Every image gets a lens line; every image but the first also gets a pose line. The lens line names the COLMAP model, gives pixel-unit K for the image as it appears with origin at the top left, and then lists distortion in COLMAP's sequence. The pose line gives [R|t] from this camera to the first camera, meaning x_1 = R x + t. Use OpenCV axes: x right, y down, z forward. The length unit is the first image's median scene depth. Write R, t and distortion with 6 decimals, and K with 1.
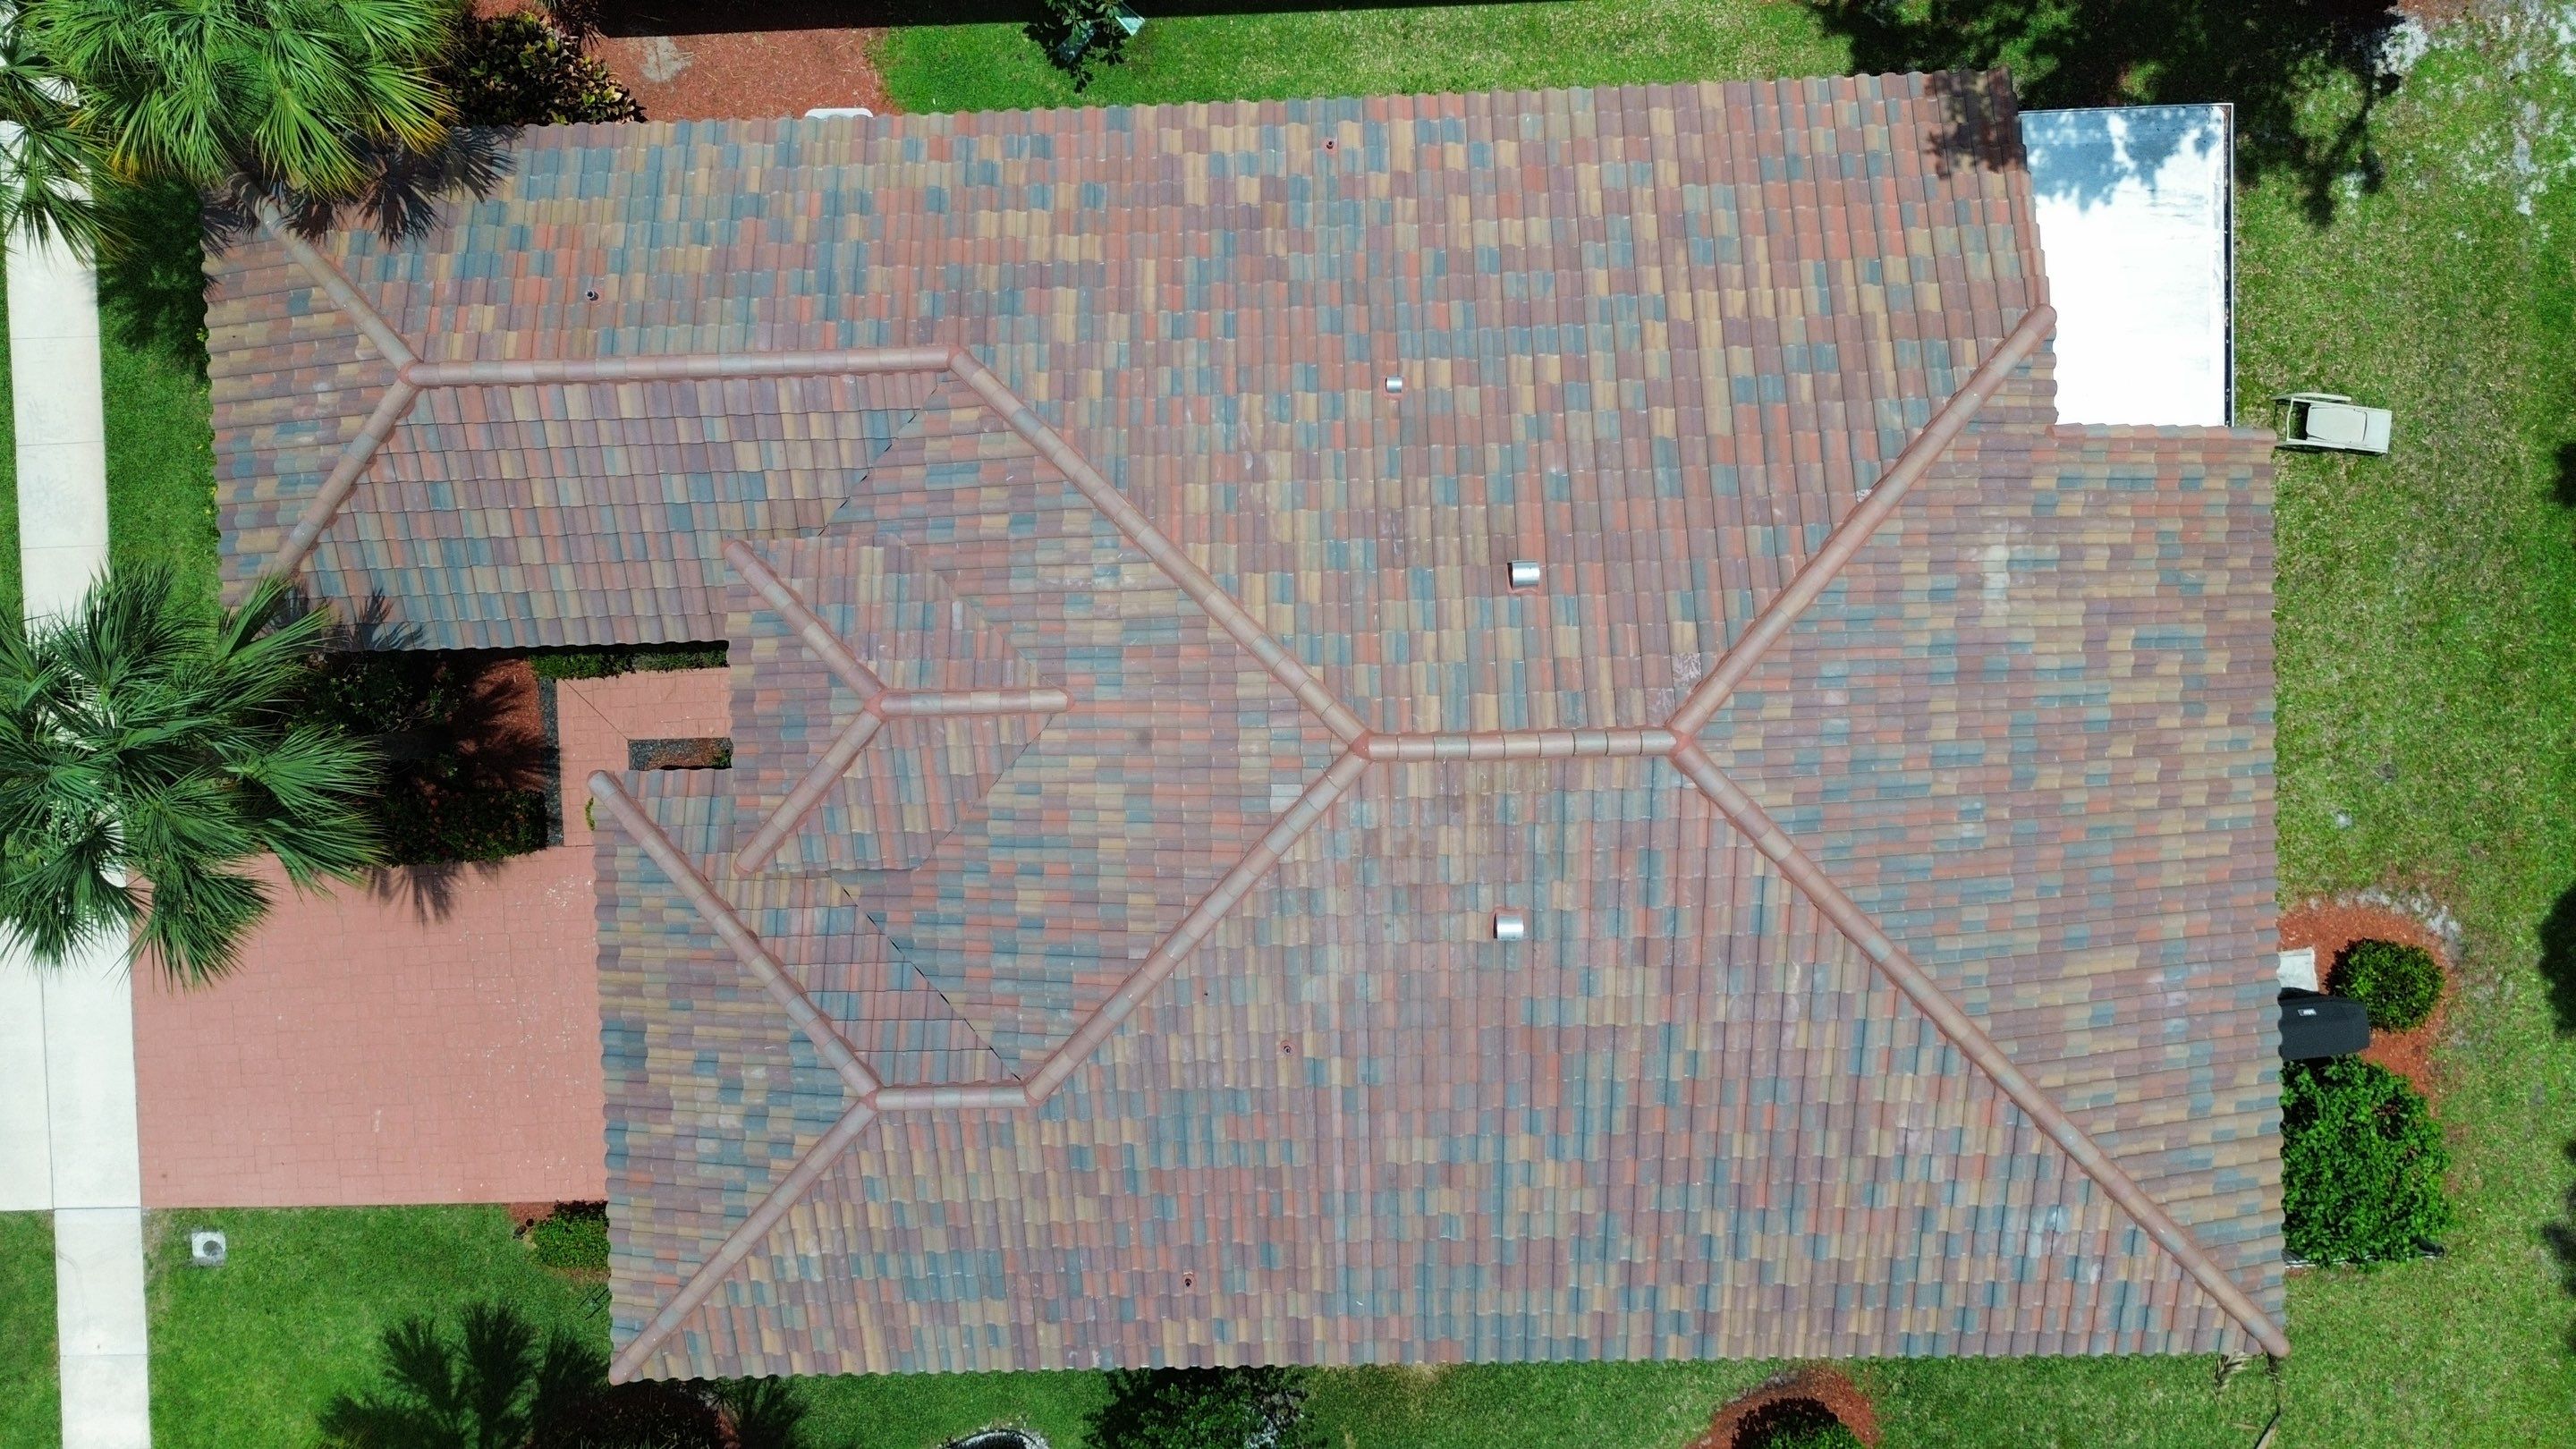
lens RADIAL K [[1853.0, 0, 1290.6], [0, 1853.0, 721.0], [0, 0, 1]] dist [0.005650, 0.001938]
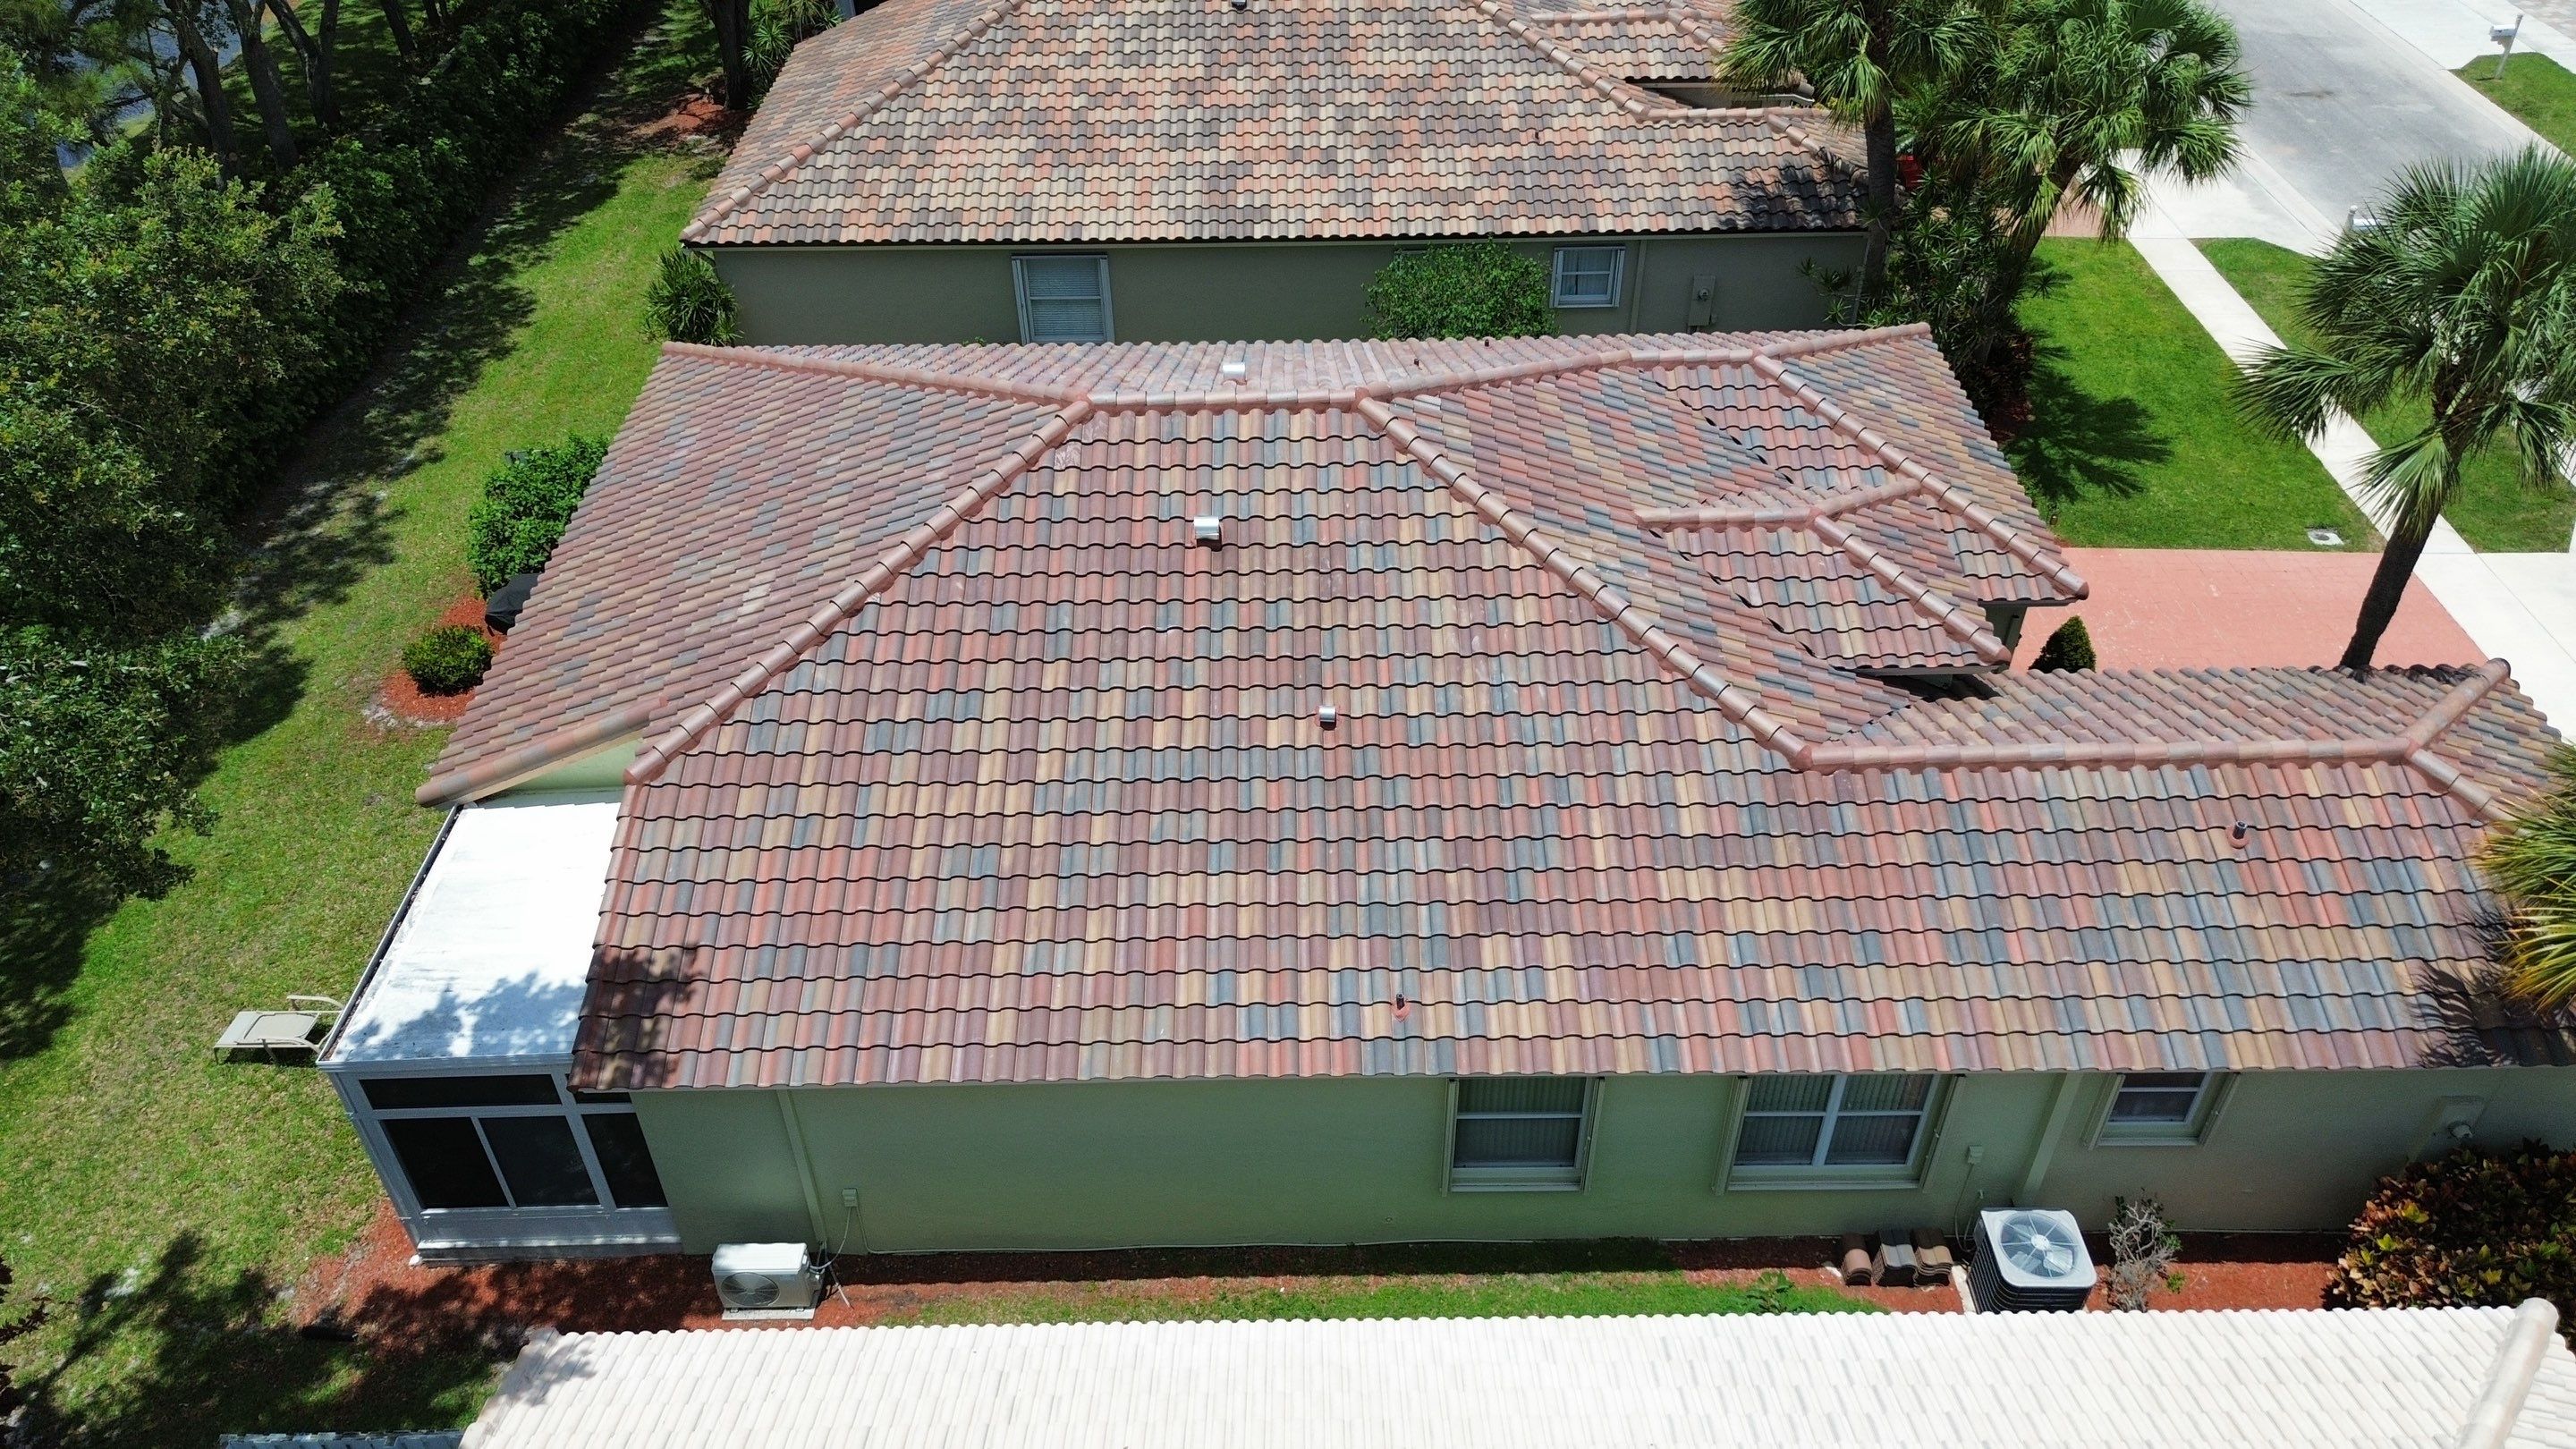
lens RADIAL K [[1853.0, 0, 1290.6], [0, 1853.0, 721.0], [0, 0, 1]] dist [0.005650, 0.001938]
pose [[-0.999179, 0.016028, 0.037220, 0.038180], [0.018056, -0.646160, 0.762988, -0.859329], [0.036279, 0.763034, 0.645340, 0.362873]]
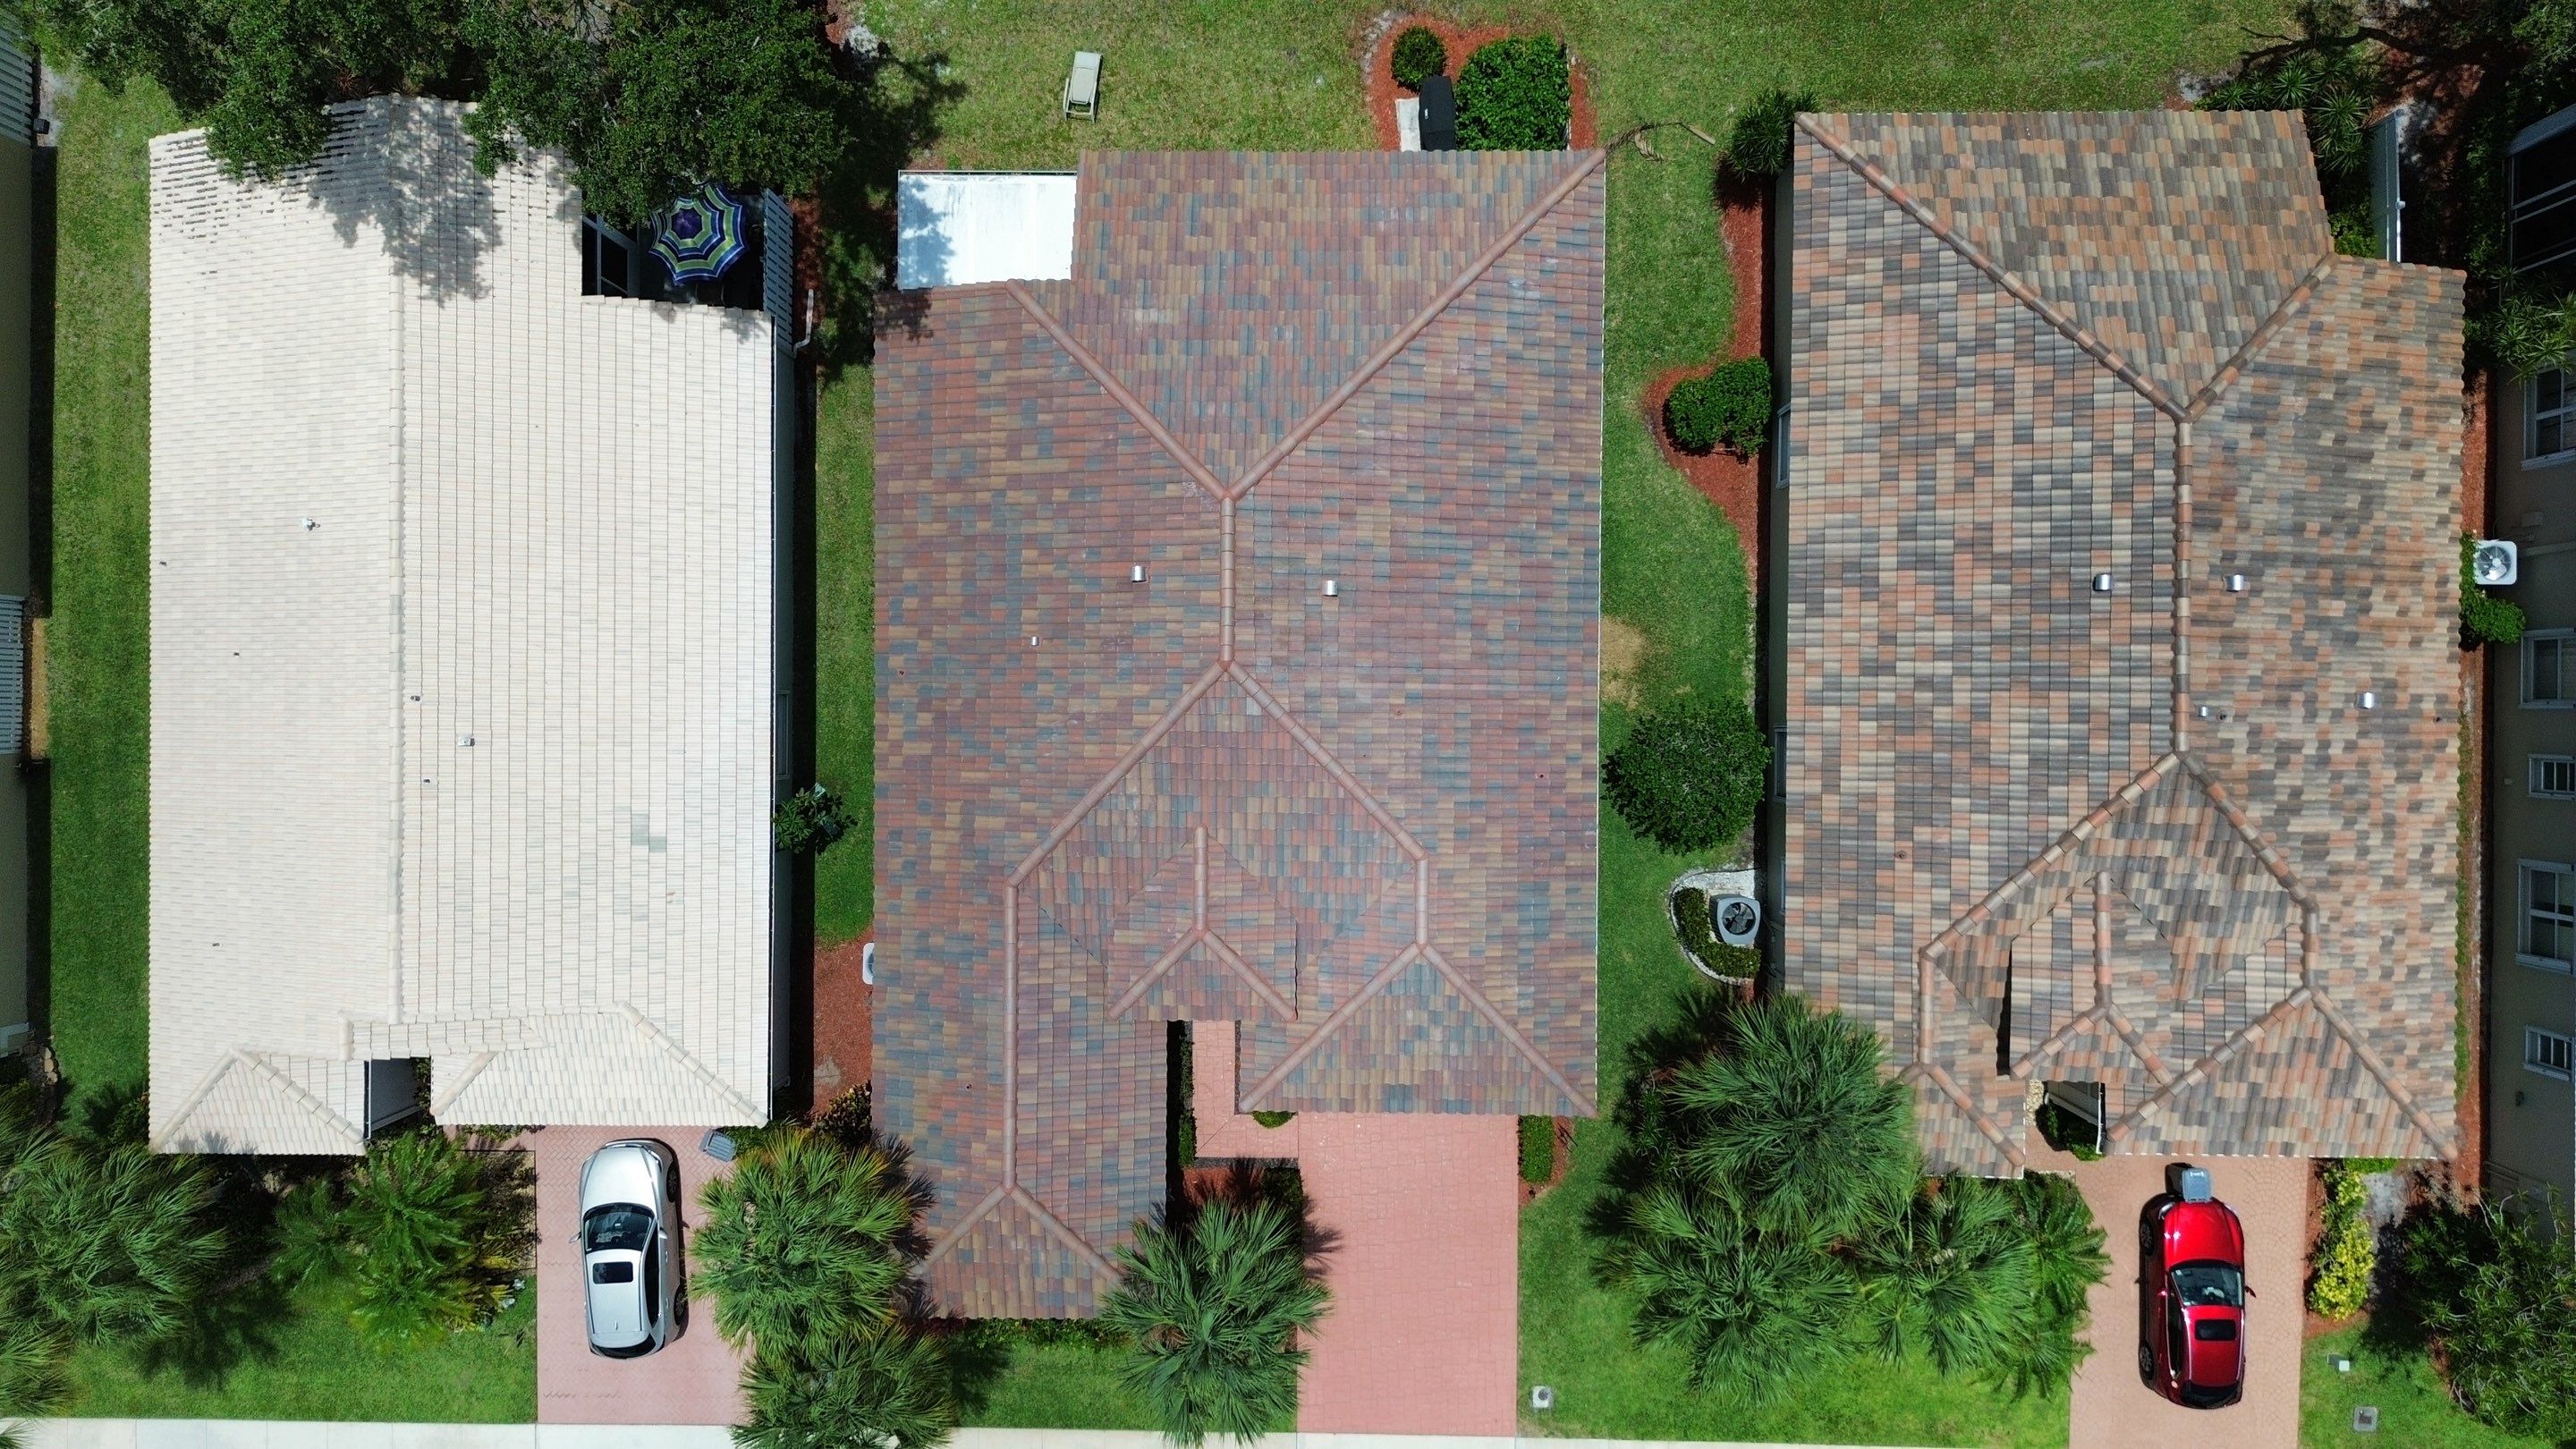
lens RADIAL K [[1853.0, 0, 1290.6], [0, 1853.0, 721.0], [0, 0, 1]] dist [0.005650, 0.001938]
pose [[0.035914, -0.999163, 0.019608, -0.046597], [0.997986, 0.034831, -0.053023, 0.159354], [0.052295, 0.021473, 0.998401, -0.759701]]
